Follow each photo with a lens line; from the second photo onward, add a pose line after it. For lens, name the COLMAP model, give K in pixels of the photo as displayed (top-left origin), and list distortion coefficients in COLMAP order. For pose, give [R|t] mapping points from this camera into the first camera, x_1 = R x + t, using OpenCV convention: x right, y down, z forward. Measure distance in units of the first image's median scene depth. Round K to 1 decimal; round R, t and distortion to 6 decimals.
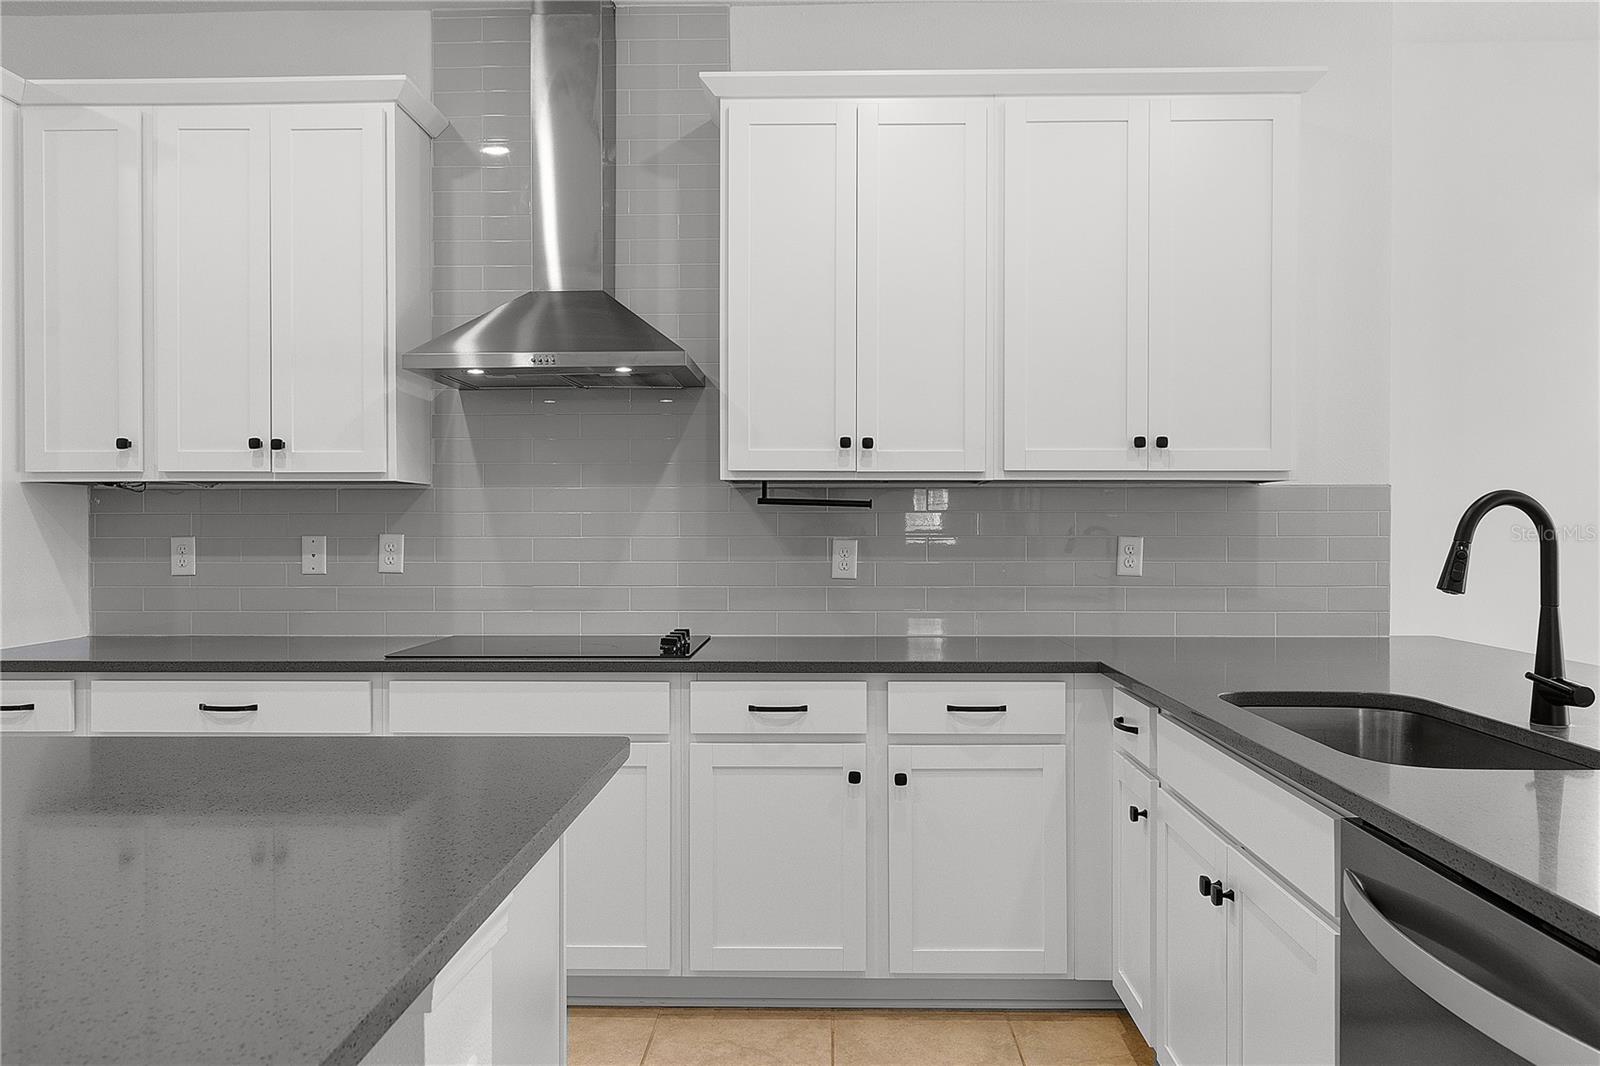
lens RADIAL K [[1145.5, 0, 808.1], [0, 1145.5, 525.3], [0, 0, 1]] dist [0.004468, 0.005547]
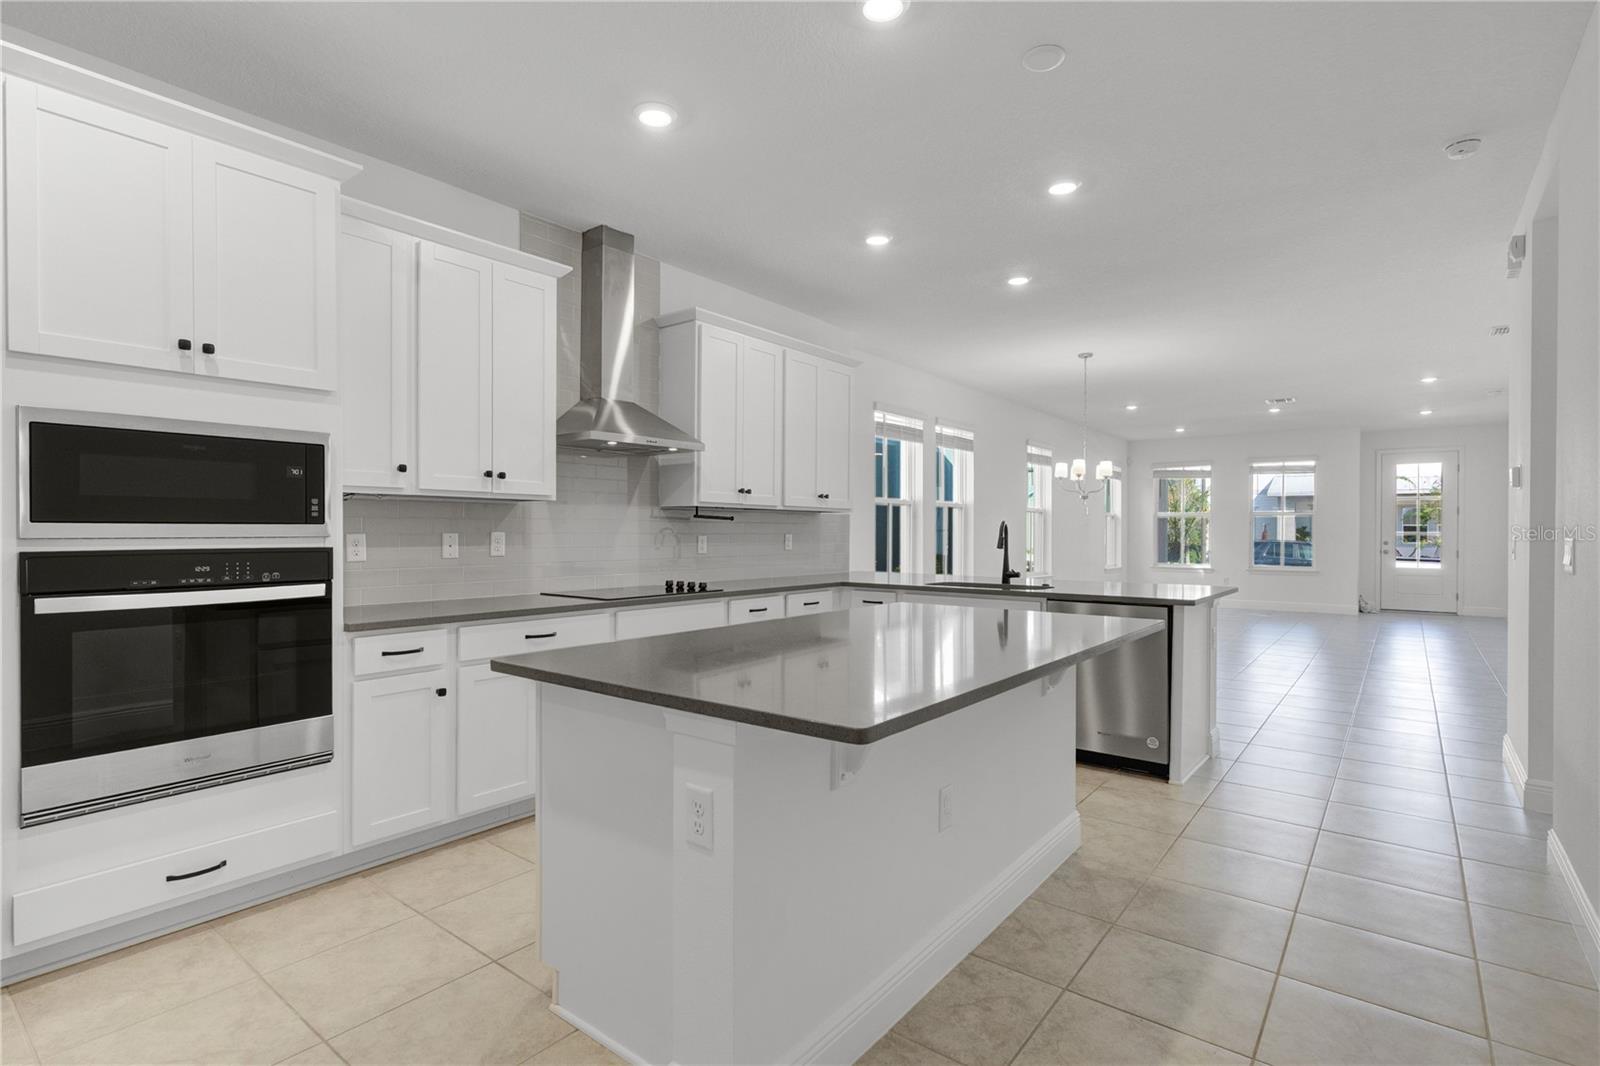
lens RADIAL K [[771.0, 0, 805.4], [0, 771.0, 535.0], [0, 0, 1]] dist [0.001316, -0.000073]
pose [[0.592681, -0.001283, 0.805436, -0.982512], [-0.007671, 0.999944, 0.007237, 0.000961], [-0.805400, -0.010468, 0.592639, 0.023700]]
